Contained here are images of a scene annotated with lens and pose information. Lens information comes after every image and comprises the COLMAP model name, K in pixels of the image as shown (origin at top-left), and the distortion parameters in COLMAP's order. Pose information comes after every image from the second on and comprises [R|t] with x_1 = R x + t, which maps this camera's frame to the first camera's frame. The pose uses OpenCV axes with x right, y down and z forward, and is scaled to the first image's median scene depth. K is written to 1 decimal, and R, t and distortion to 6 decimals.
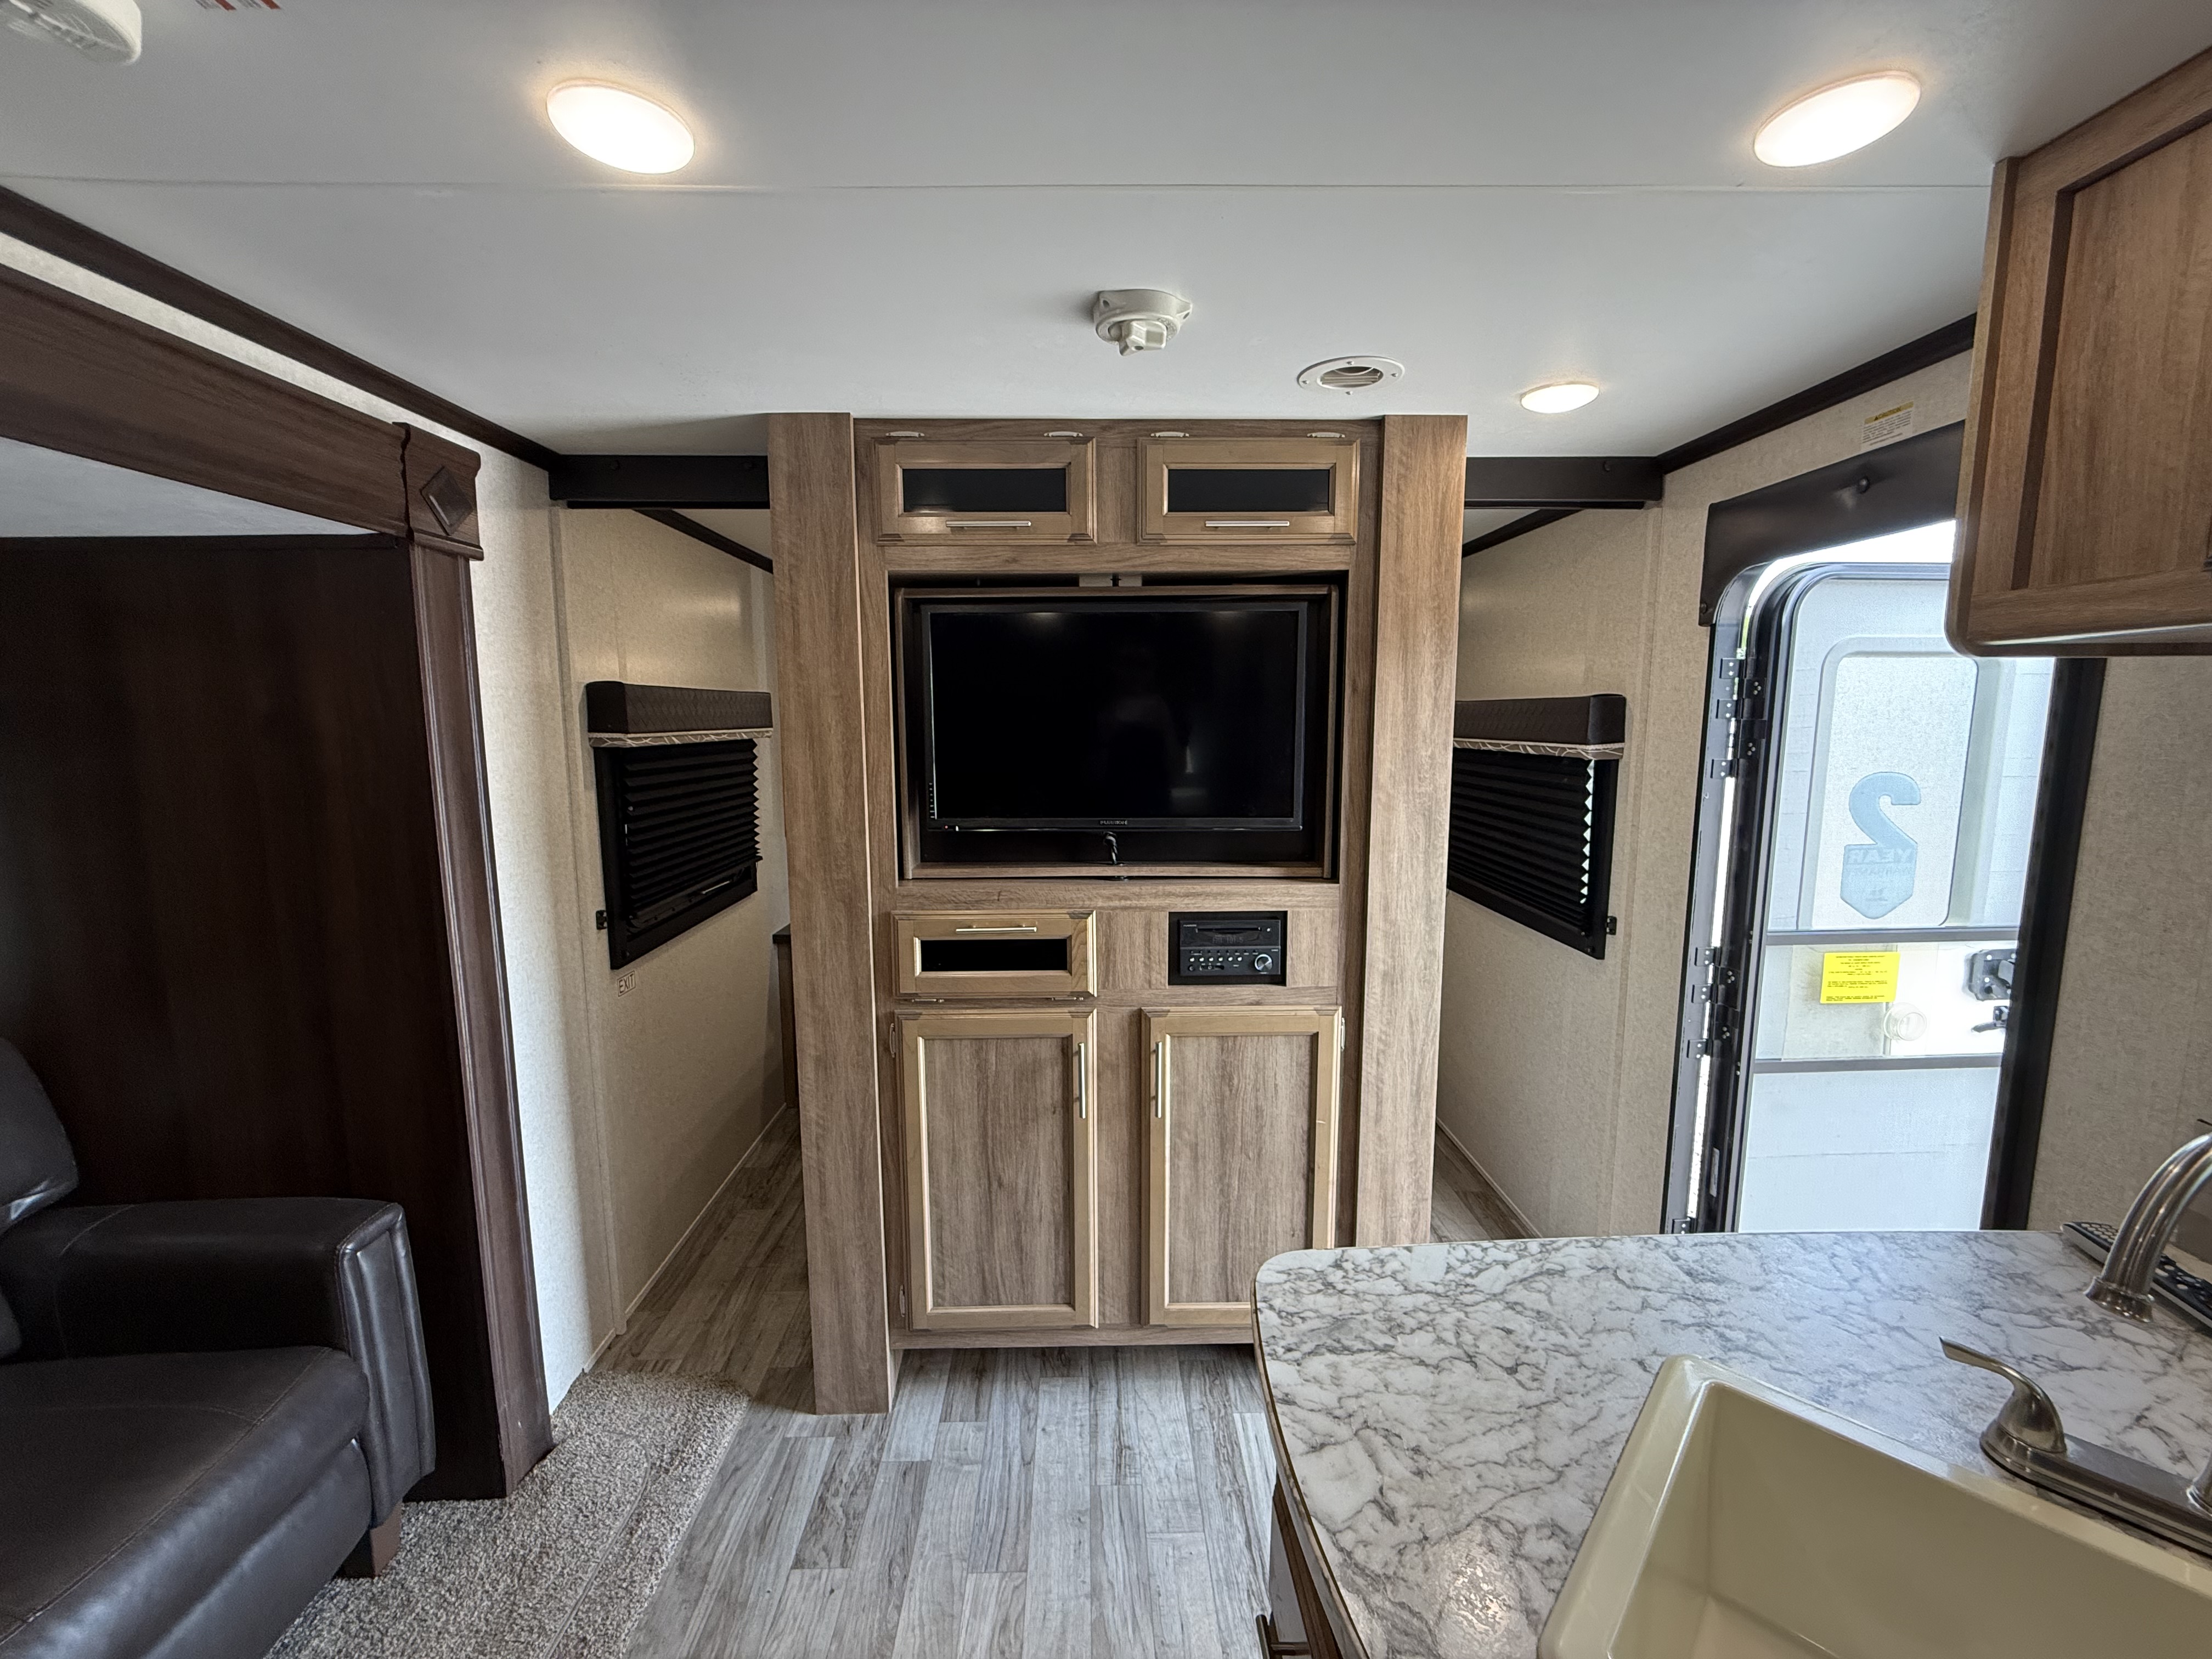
lens RADIAL K [[879.2, 0, 1103.1], [0, 879.2, 827.4], [0, 0, 1]] dist [0.001613, -0.000386]
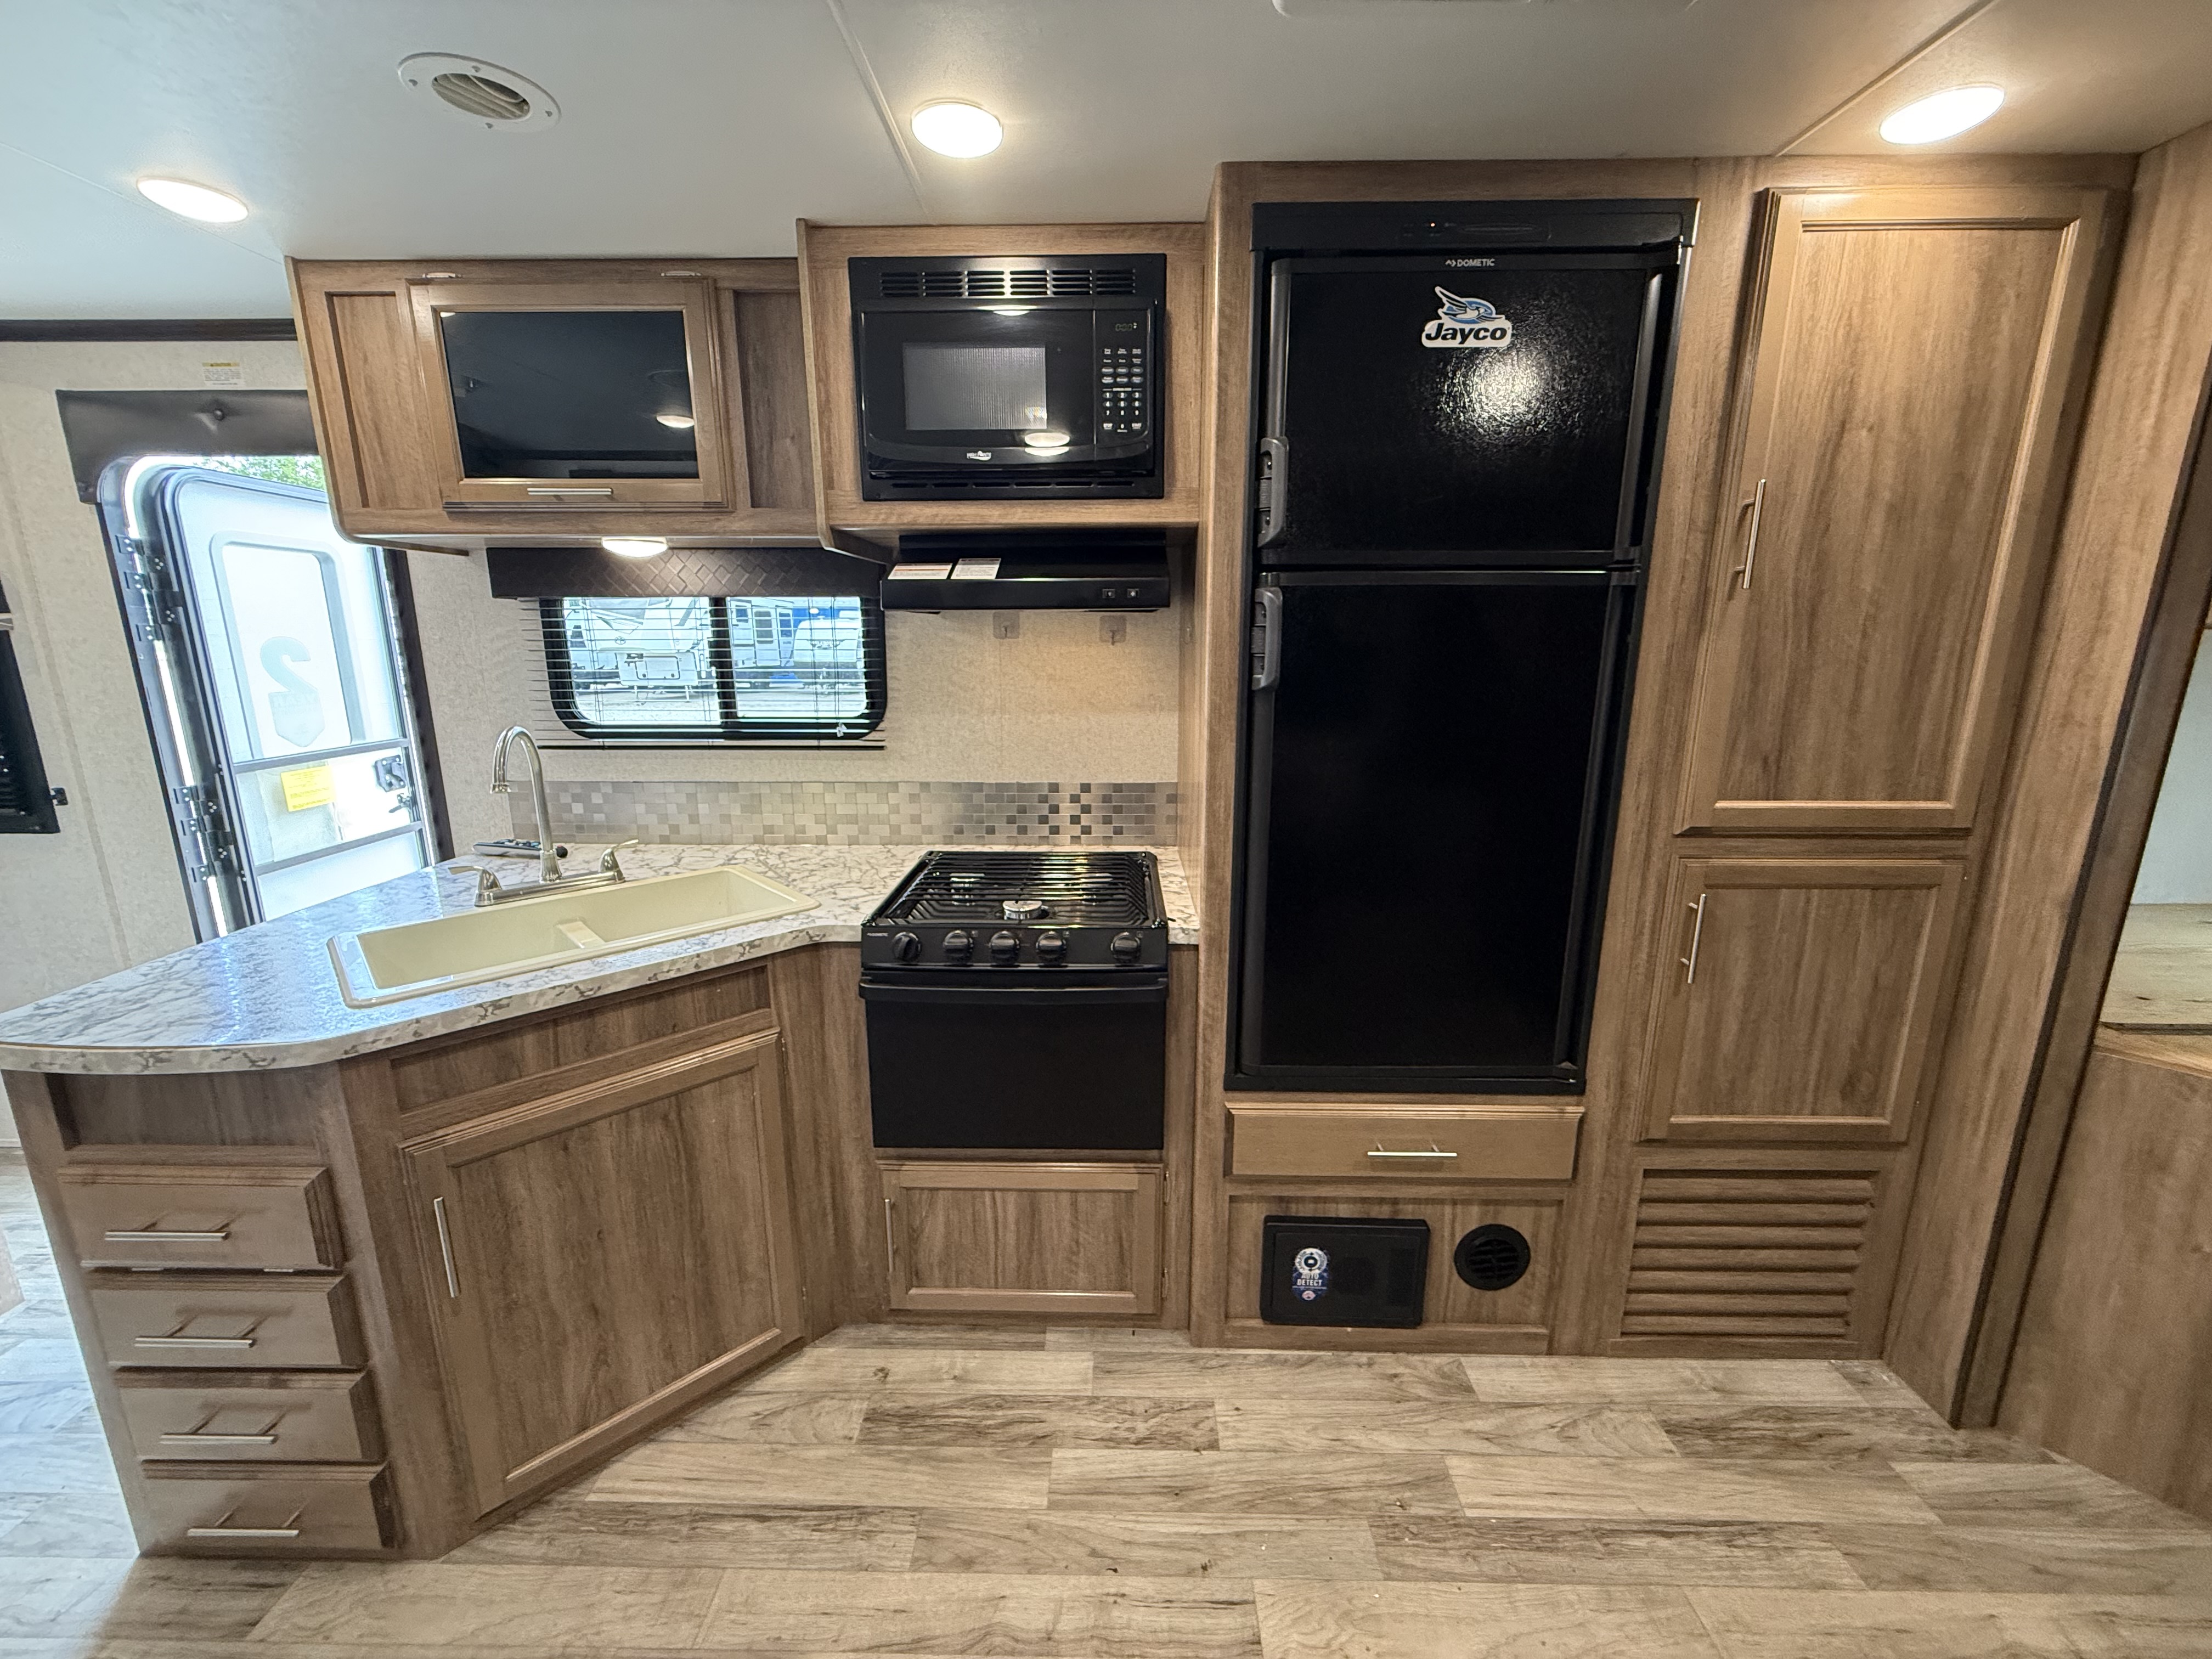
lens RADIAL K [[879.2, 0, 1103.3], [0, 879.2, 827.8], [0, 0, 1]] dist [0.001613, -0.000386]
pose [[0.039155, -0.210086, 0.976898, -0.459793], [0.126525, 0.970822, 0.203708, 0.110071], [-0.991190, 0.115626, 0.064594, -0.317271]]
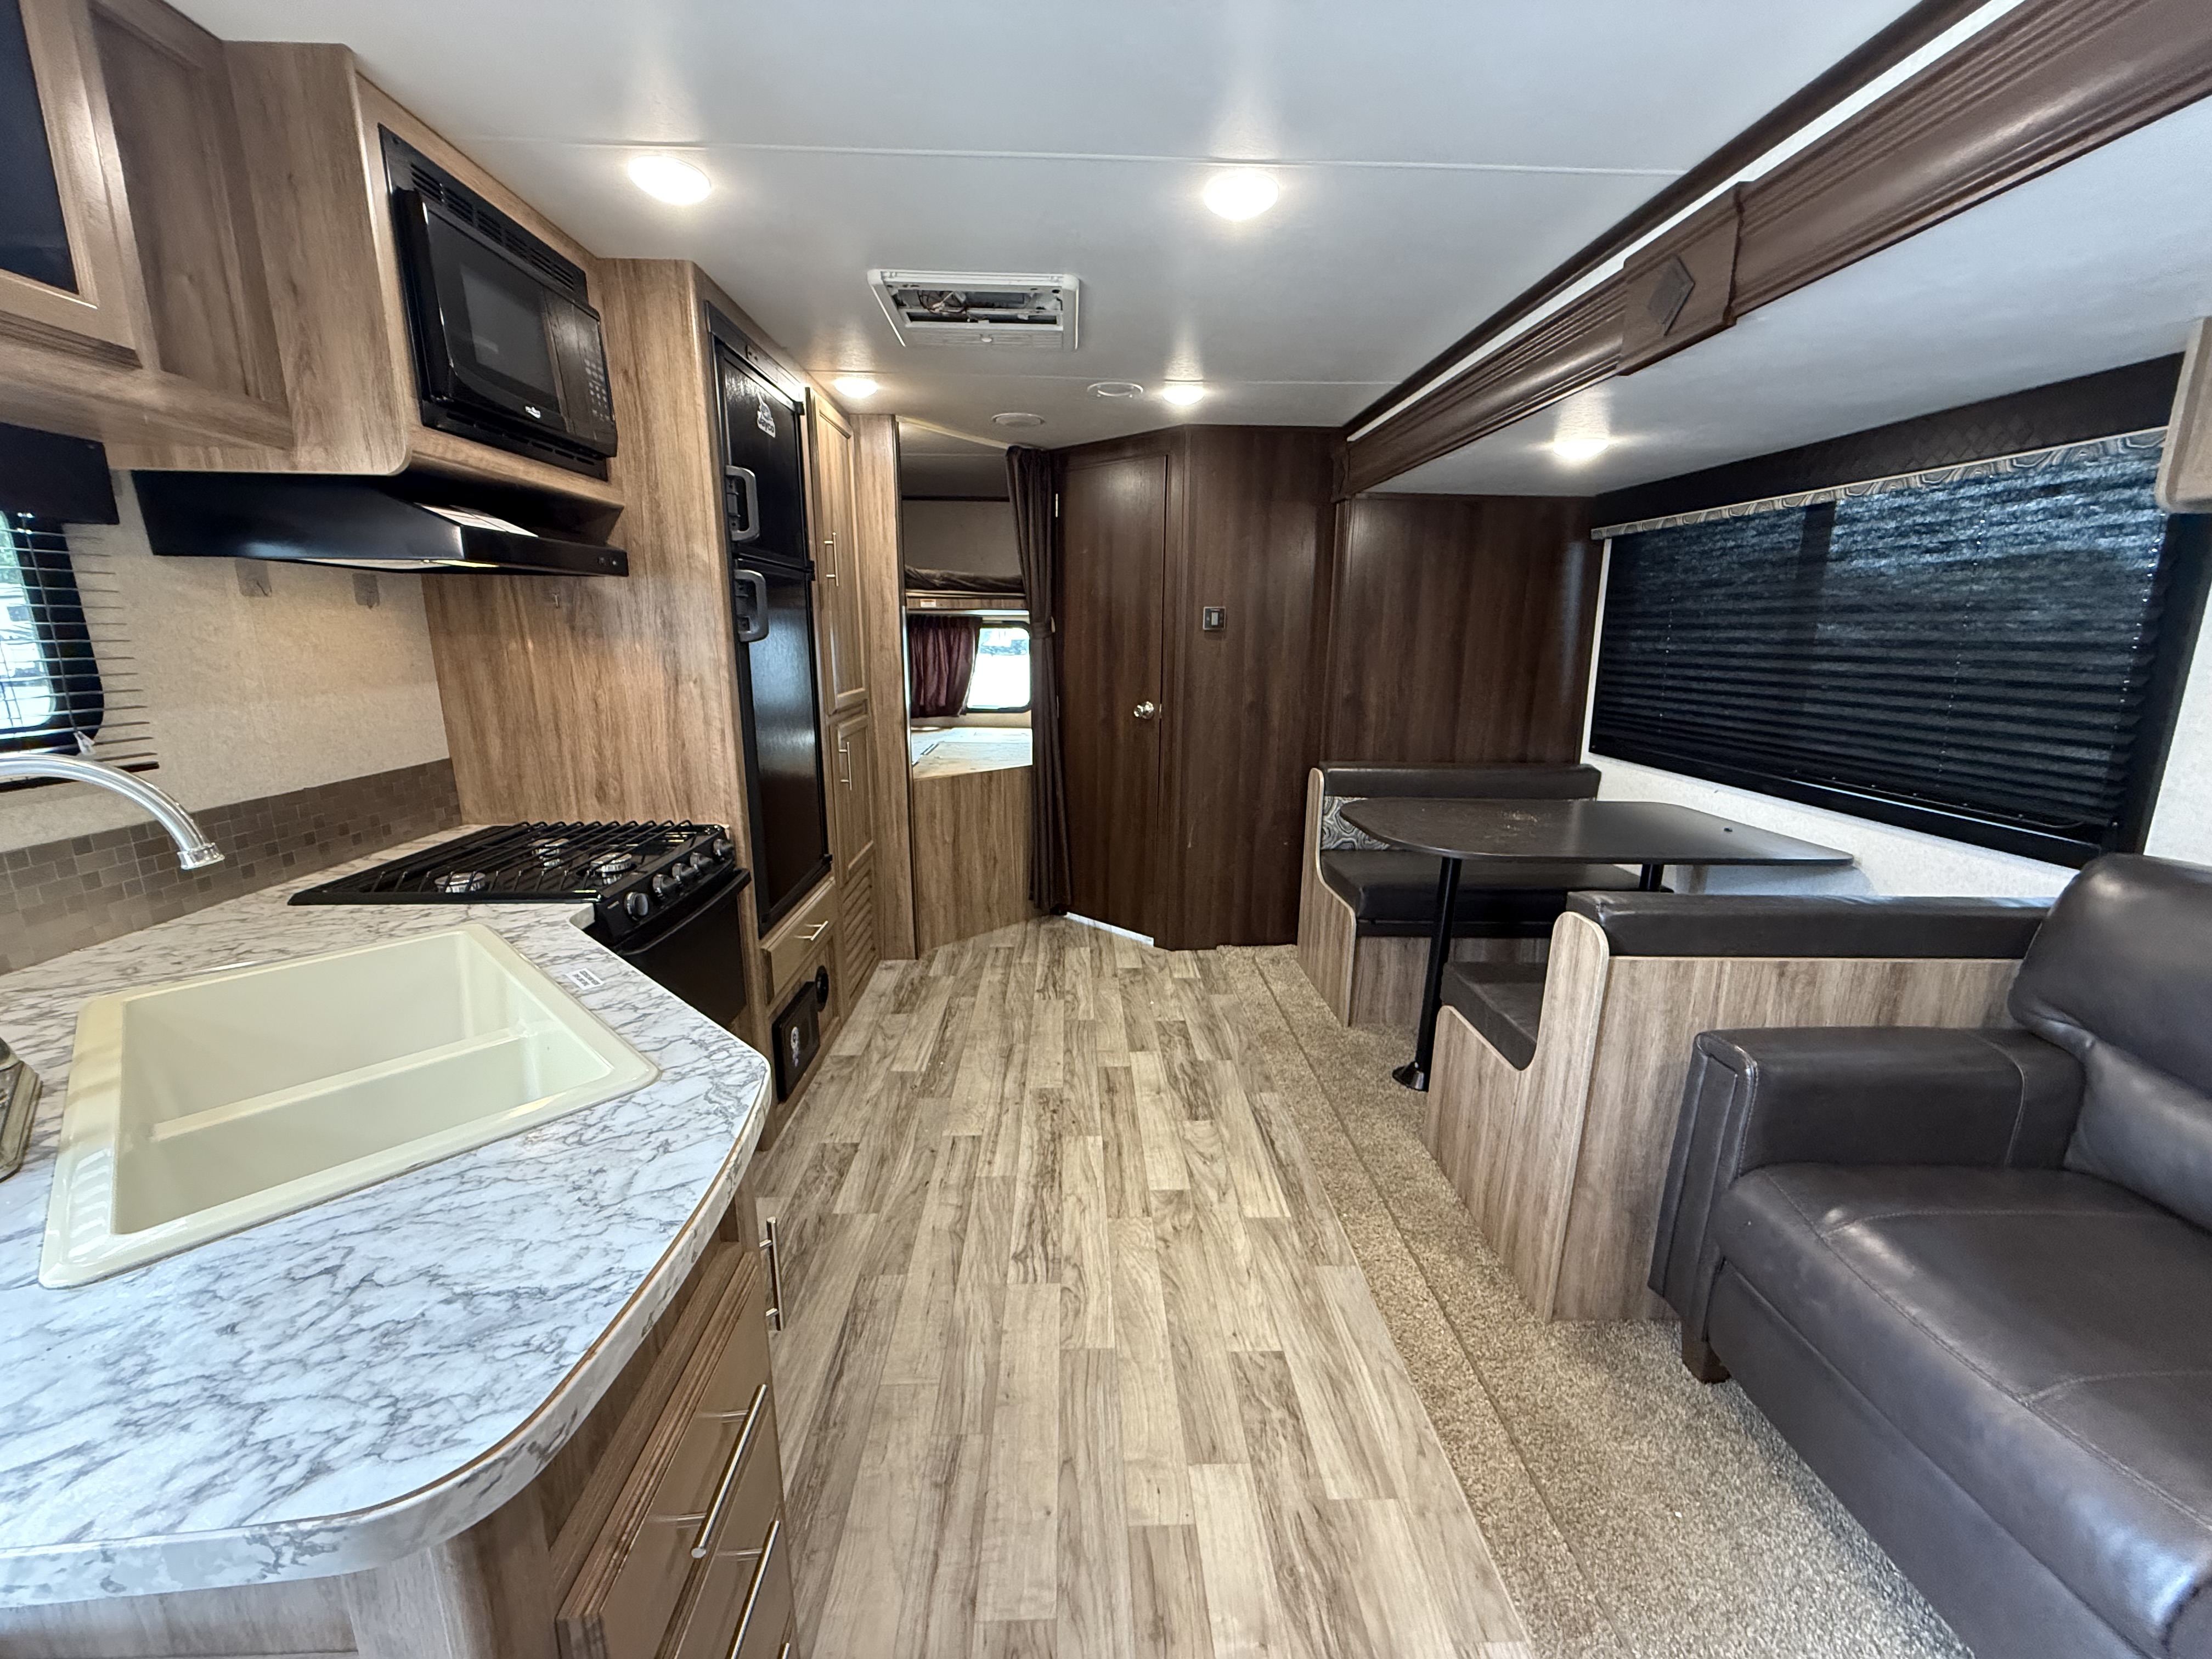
lens RADIAL K [[879.2, 0, 1102.7], [0, 879.2, 828.1], [0, 0, 1]] dist [0.001613, -0.000386]
pose [[-0.999876, 0.001672, -0.015659, -0.088028], [-0.003810, 0.939139, 0.343515, 0.001107], [0.015280, 0.343532, -0.939017, 0.757859]]
